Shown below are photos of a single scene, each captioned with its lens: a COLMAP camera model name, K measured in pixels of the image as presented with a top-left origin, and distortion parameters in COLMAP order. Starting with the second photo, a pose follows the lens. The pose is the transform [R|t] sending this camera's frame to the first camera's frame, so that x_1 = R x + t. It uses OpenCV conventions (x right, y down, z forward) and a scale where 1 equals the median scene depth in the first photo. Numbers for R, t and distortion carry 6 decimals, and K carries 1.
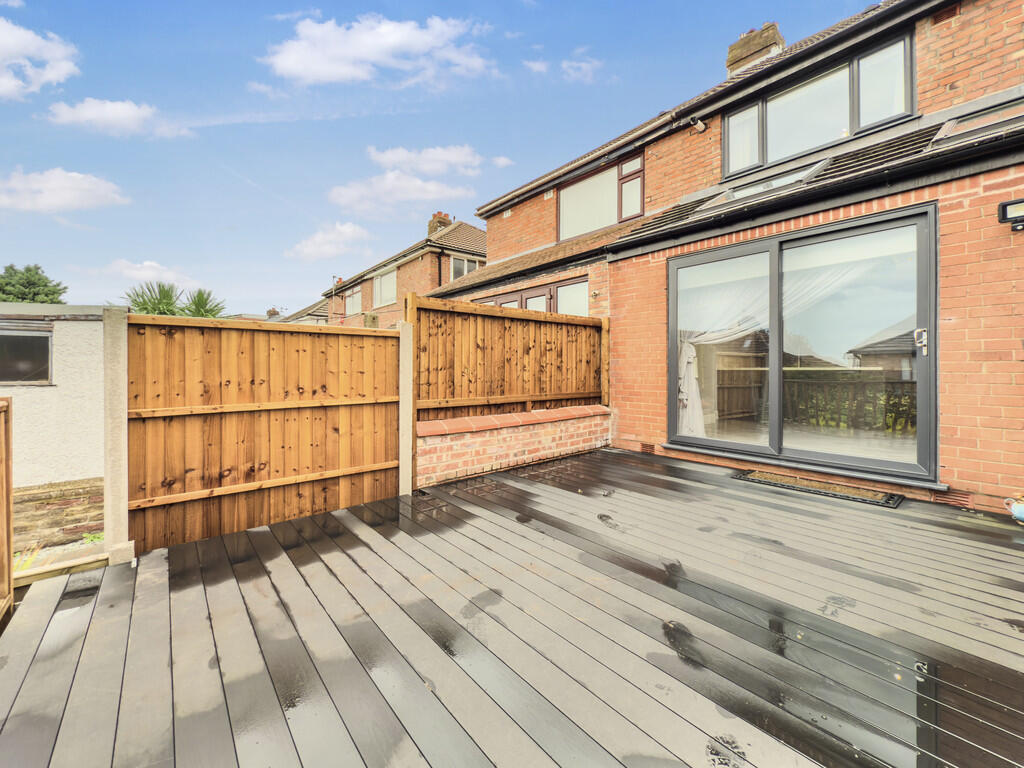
lens RADIAL K [[416.7, 0, 512.4], [0, 416.7, 369.3], [0, 0, 1]] dist [0.000082, 0.000068]
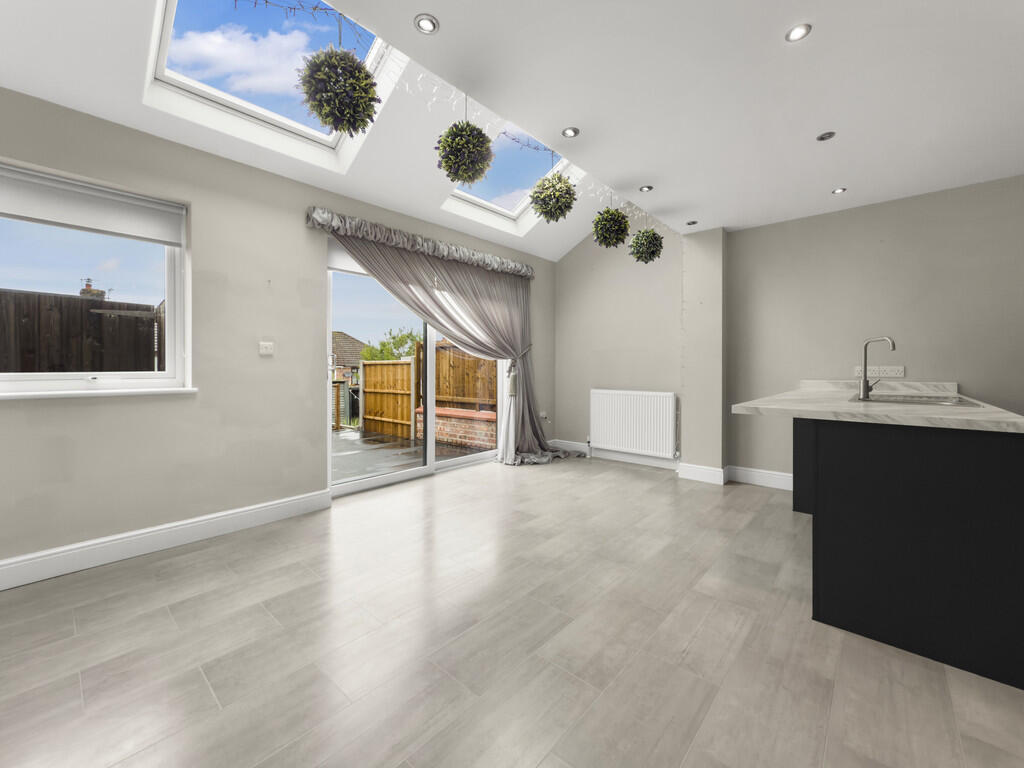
lens RADIAL K [[416.7, 0, 512.4], [0, 416.7, 369.3], [0, 0, 1]] dist [0.000082, 0.000068]
pose [[0.144500, 0.003005, -0.989500, 1.668346], [0.001289, 0.999994, 0.003225, -0.049019], [0.989504, -0.001742, 0.144495, 1.059541]]
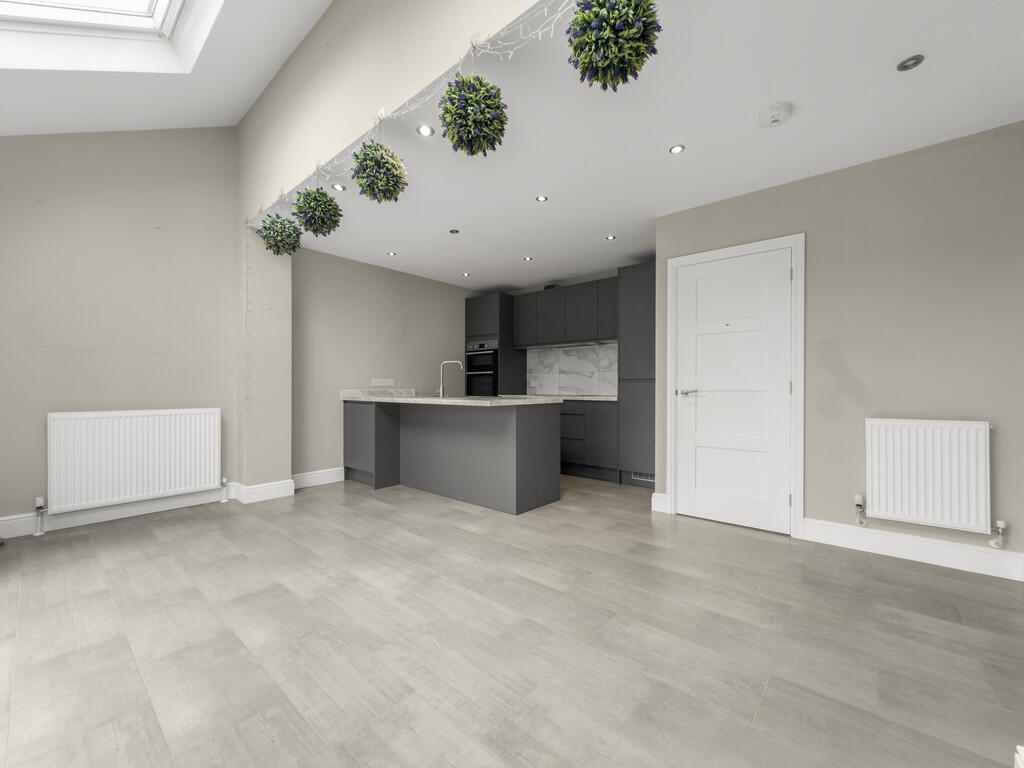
lens RADIAL K [[413.8, 0, 512.0], [0, 413.8, 384.0], [0, 0, 1]] dist [-0.000301, -0.000063]
pose [[0.987243, 0.001162, 0.159214, 1.142362], [-0.000284, 0.999985, -0.005534, -0.030262], [-0.159218, 0.005418, 0.987229, 0.652272]]
